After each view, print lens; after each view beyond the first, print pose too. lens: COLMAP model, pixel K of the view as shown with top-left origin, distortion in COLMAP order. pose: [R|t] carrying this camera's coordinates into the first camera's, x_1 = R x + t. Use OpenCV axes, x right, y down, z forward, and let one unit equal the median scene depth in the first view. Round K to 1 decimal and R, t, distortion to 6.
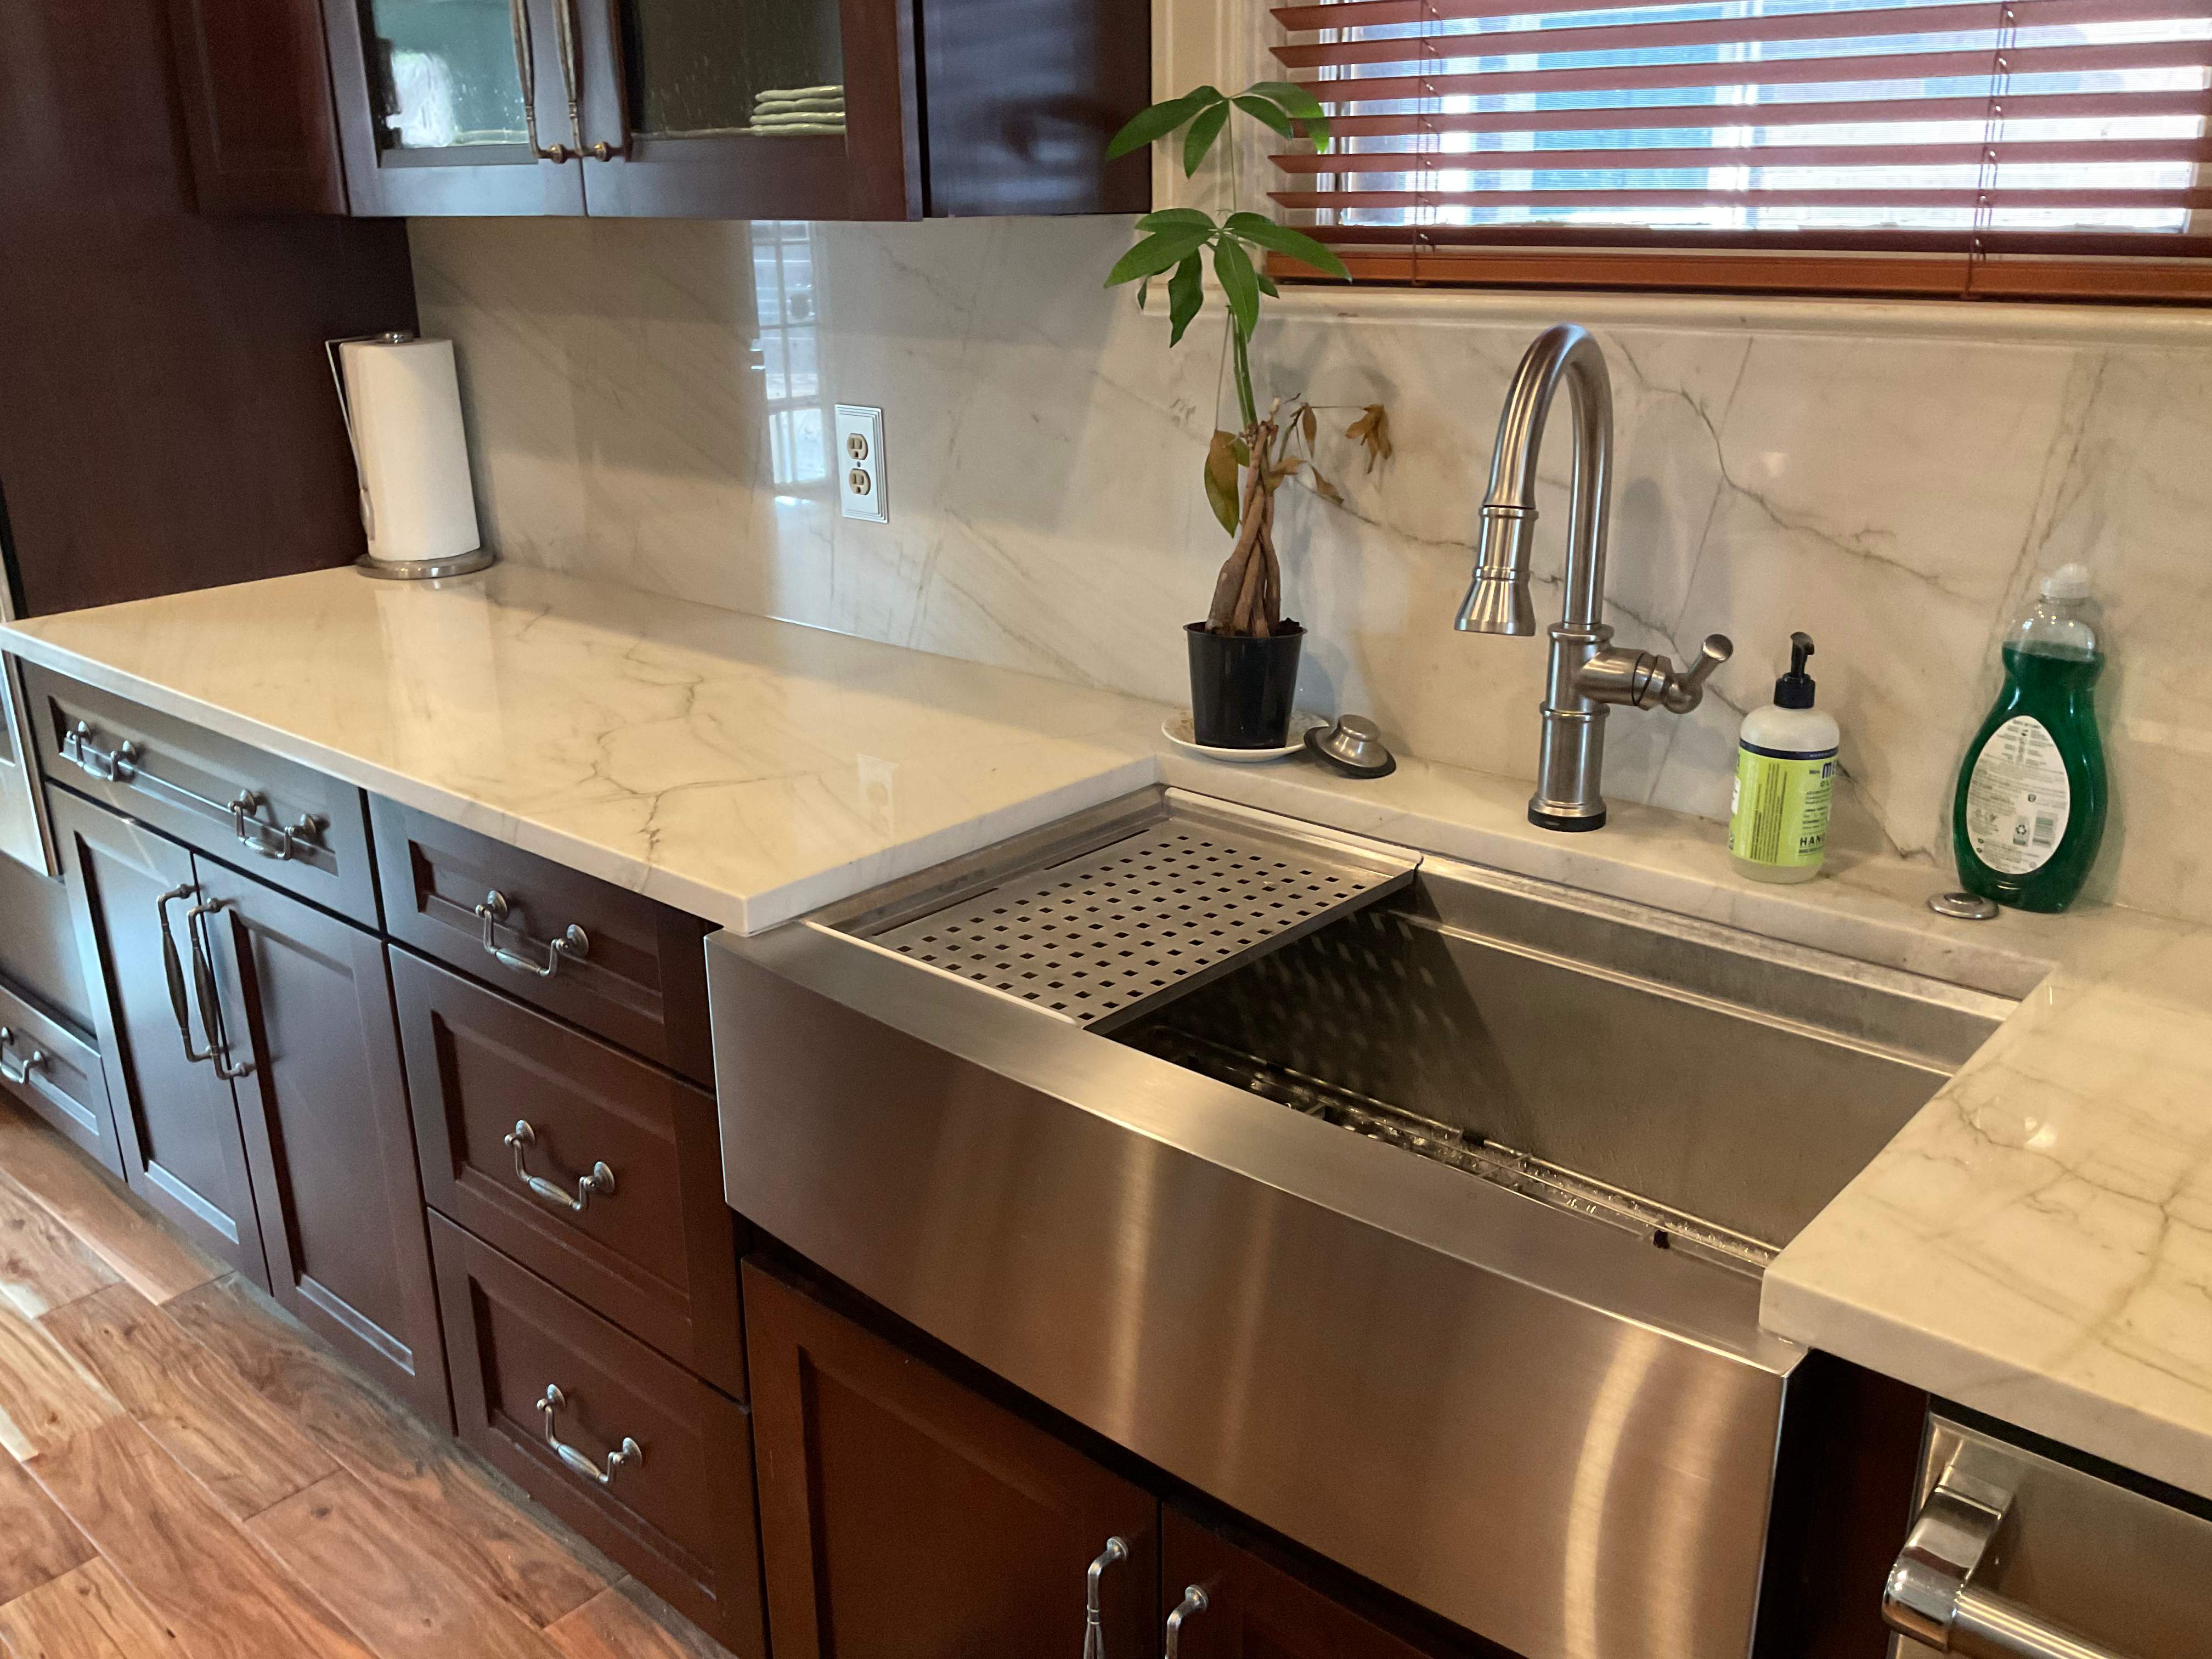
lens RADIAL K [[1815.2, 0, 1100.1], [0, 1815.2, 834.2], [0, 0, 1]] dist [0.101162, -0.187568]
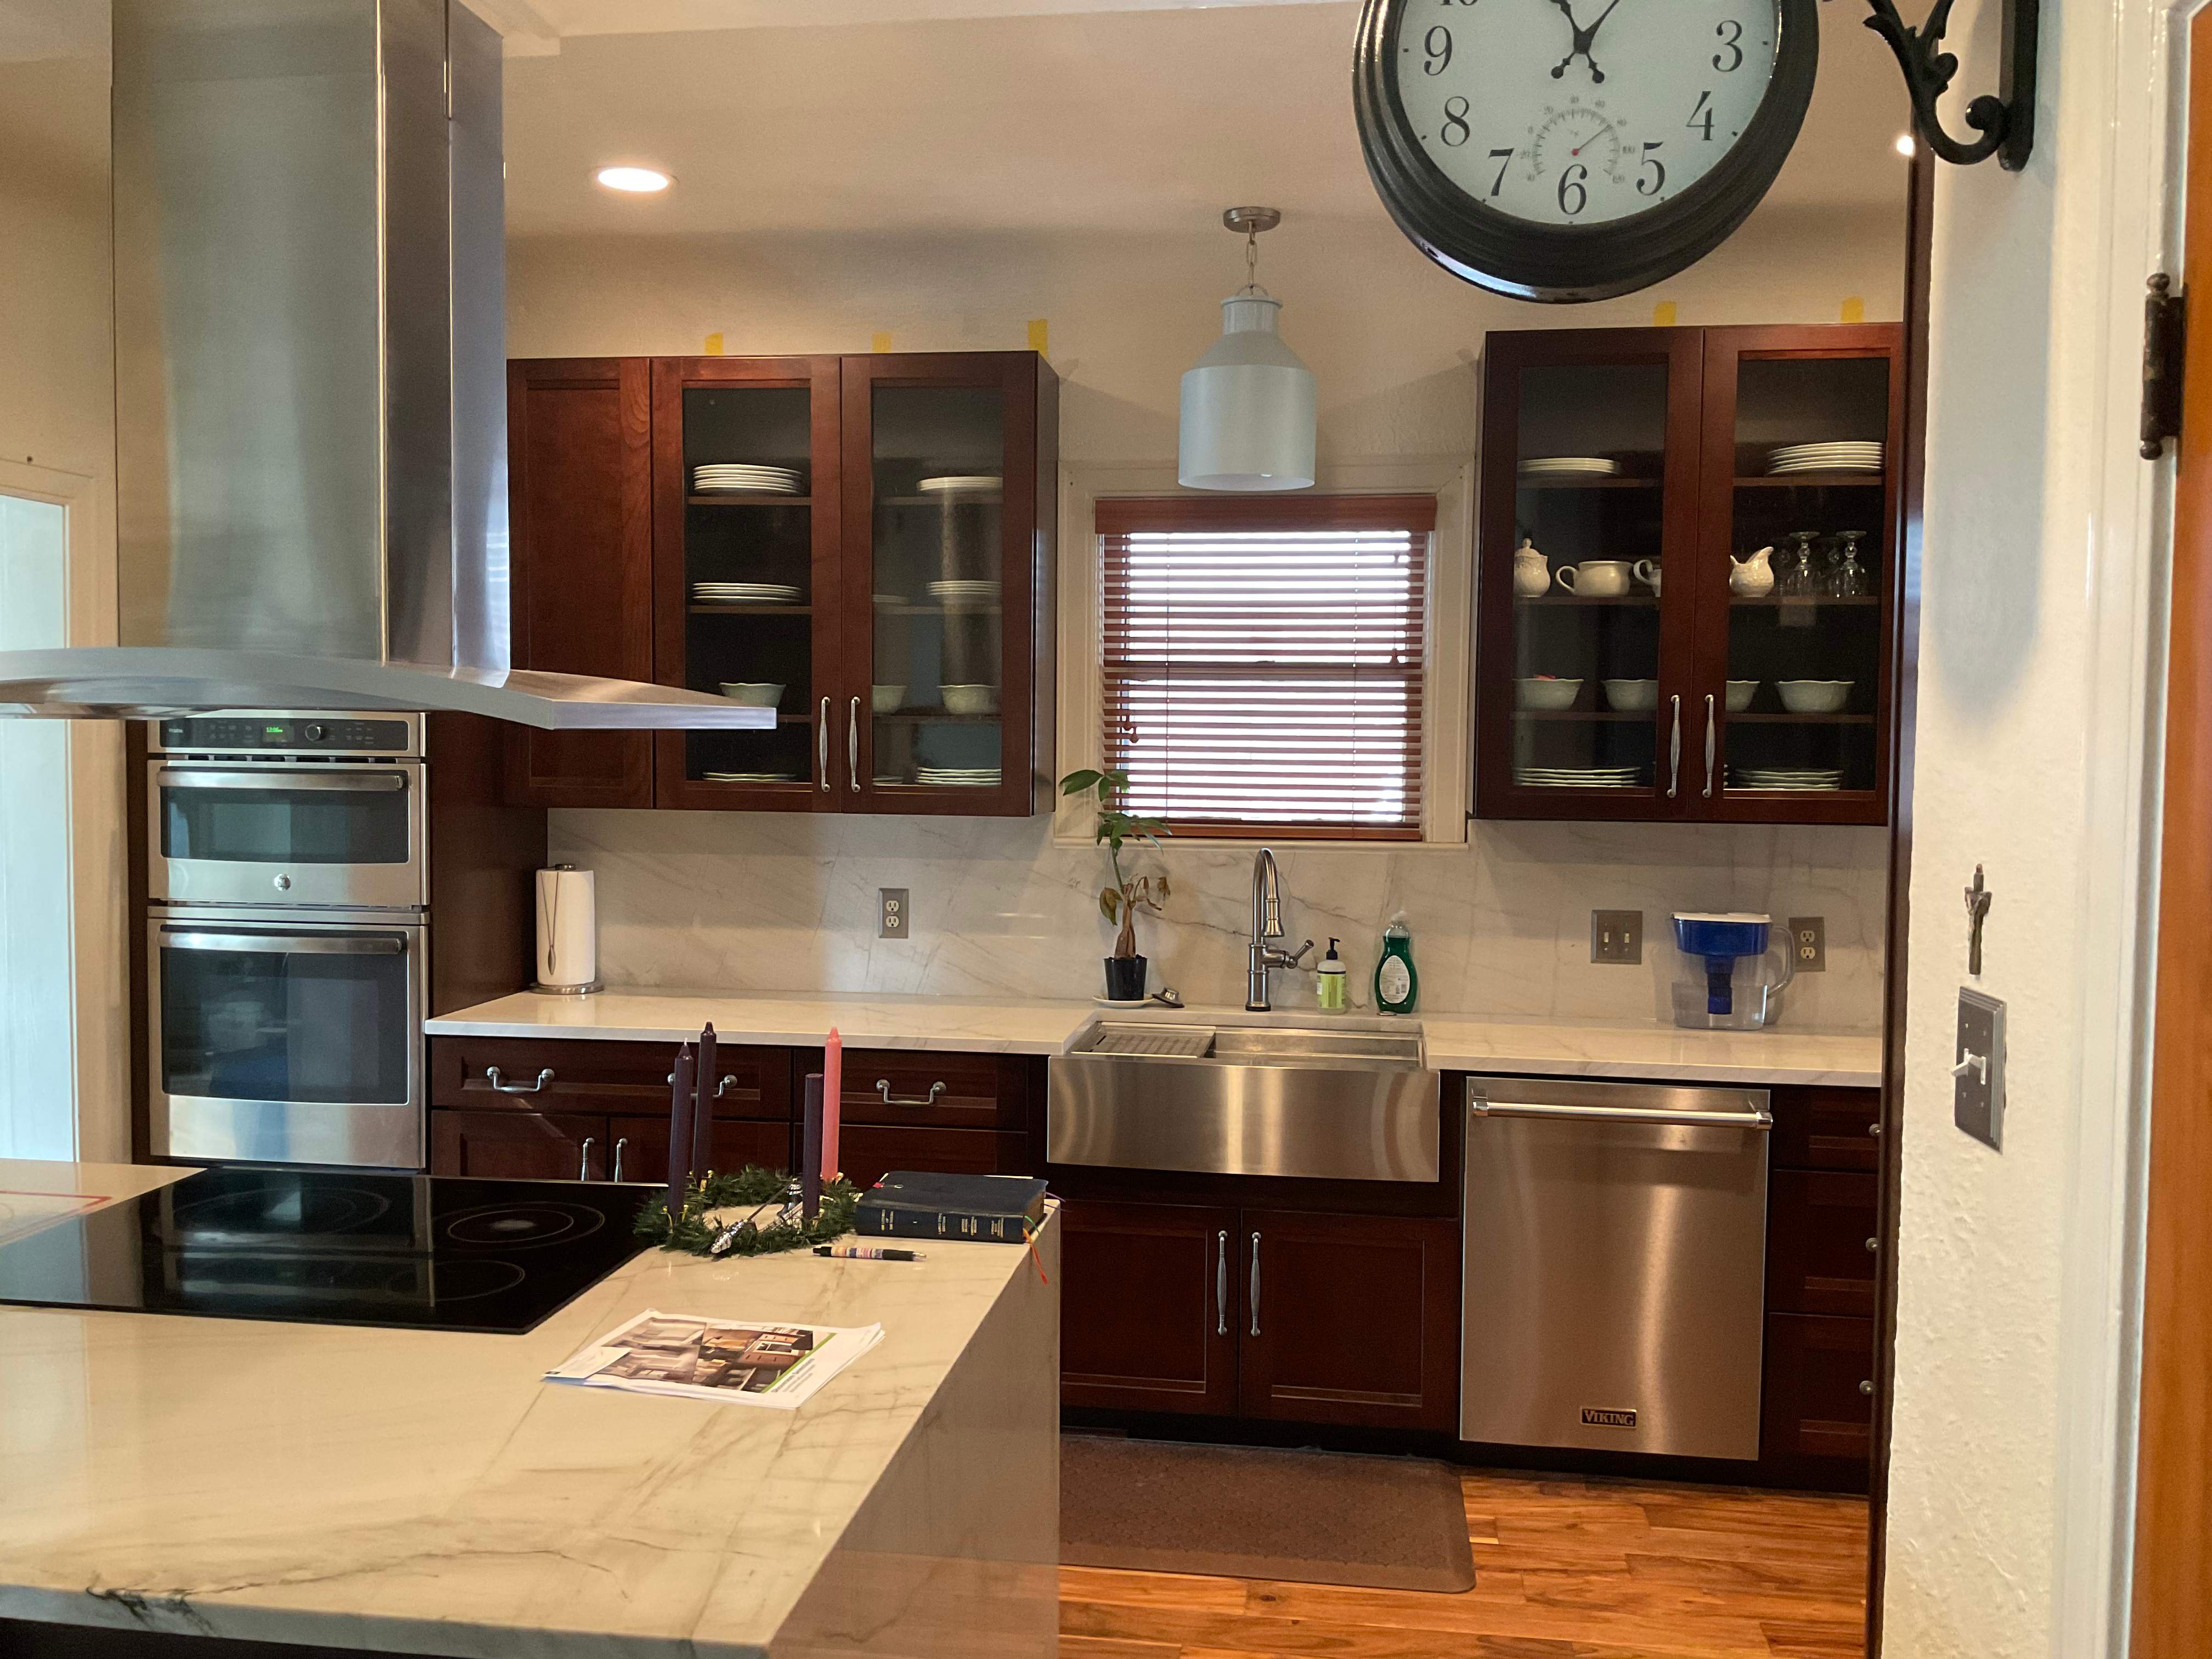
lens RADIAL K [[1815.2, 0, 1100.1], [0, 1815.2, 834.2], [0, 0, 1]] dist [0.101162, -0.187568]
pose [[0.841178, -0.008002, 0.540699, -1.333646], [0.160162, 0.958714, -0.234980, 0.318436], [-0.516495, 0.284259, 0.807731, -1.137252]]
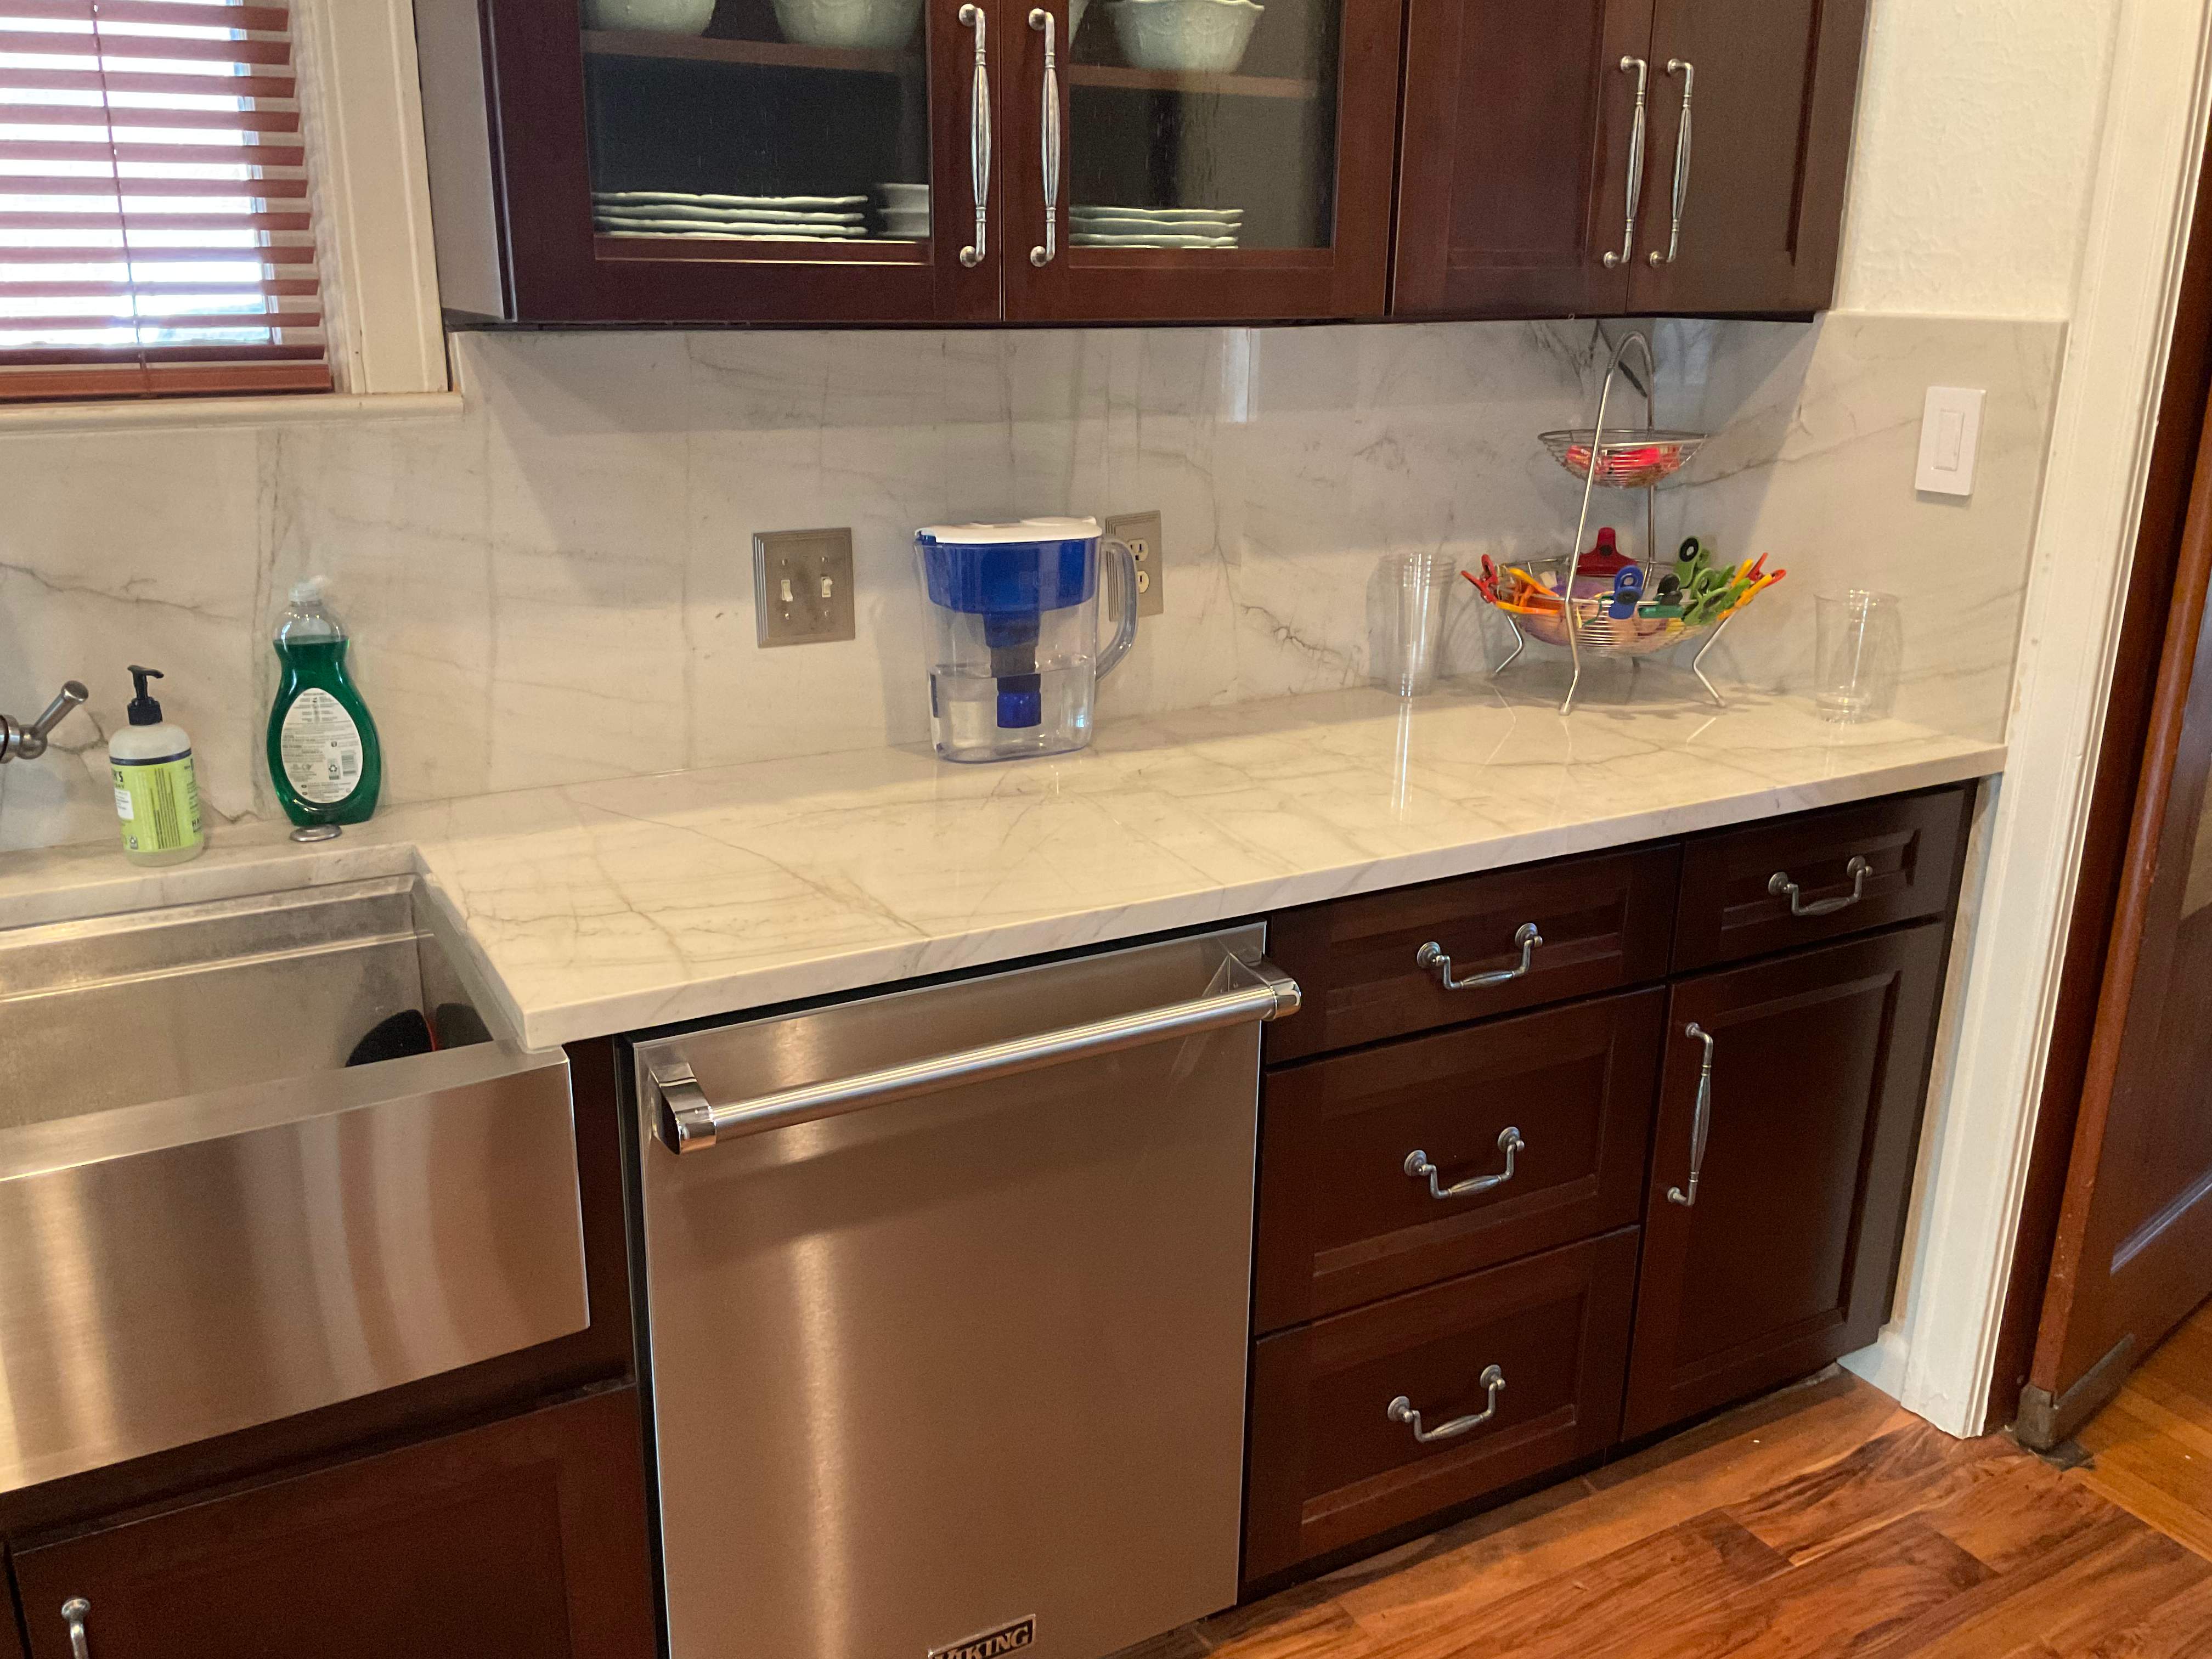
lens RADIAL K [[1813.9, 0, 1102.2], [0, 1813.9, 834.7], [0, 0, 1]] dist [0.116862, -0.236855]
pose [[0.341838, -0.268029, 0.900726, -0.424746], [0.299978, 0.939444, 0.165704, -0.008366], [-0.890595, 0.213554, 0.401541, -0.050907]]
